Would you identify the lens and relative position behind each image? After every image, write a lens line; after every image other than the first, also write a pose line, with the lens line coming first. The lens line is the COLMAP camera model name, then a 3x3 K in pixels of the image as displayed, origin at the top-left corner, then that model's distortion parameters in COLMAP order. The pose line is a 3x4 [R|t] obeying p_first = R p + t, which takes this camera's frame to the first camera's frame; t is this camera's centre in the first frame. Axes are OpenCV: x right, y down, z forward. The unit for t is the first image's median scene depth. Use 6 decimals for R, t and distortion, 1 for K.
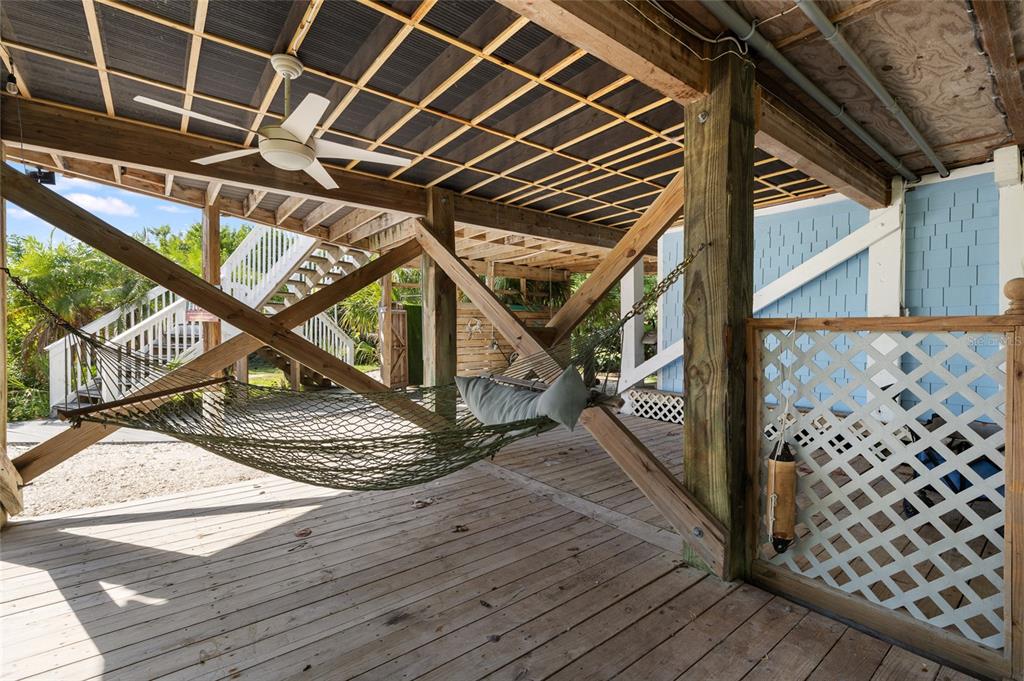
lens RADIAL K [[459.0, 0, 513.6], [0, 459.0, 339.9], [0, 0, 1]] dist [-0.002809, -0.000117]
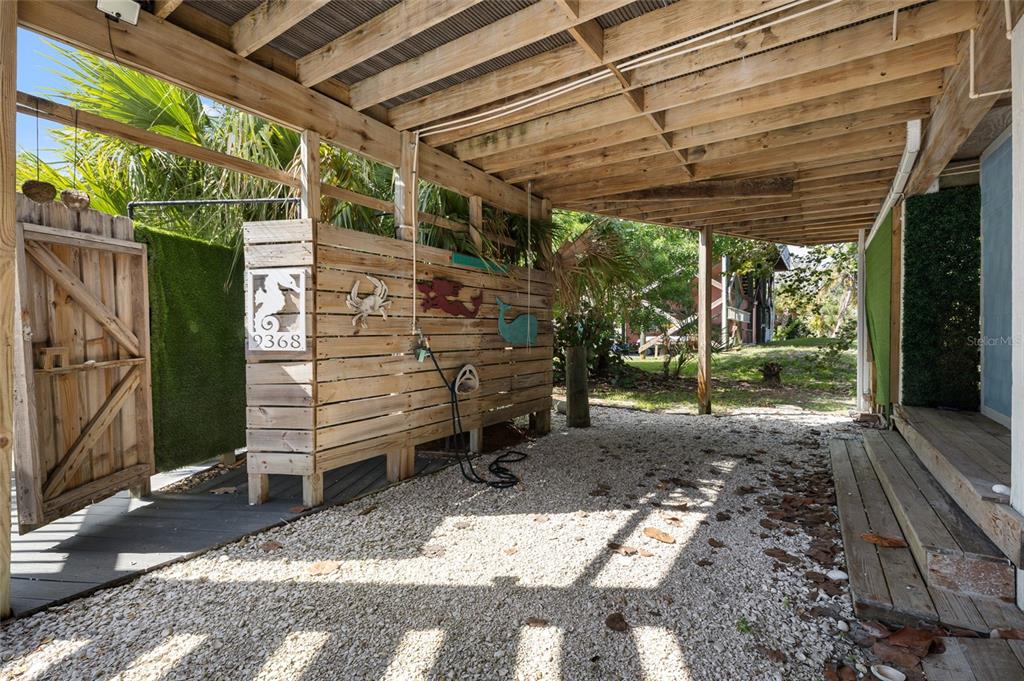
lens RADIAL K [[459.0, 0, 509.2], [0, 459.0, 336.9], [0, 0, 1]] dist [-0.002809, -0.000117]
pose [[0.949464, 0.003346, 0.313858, -0.090995], [-0.002911, 0.999994, -0.001855, 0.000321], [-0.313862, 0.000848, 0.949468, 0.610275]]
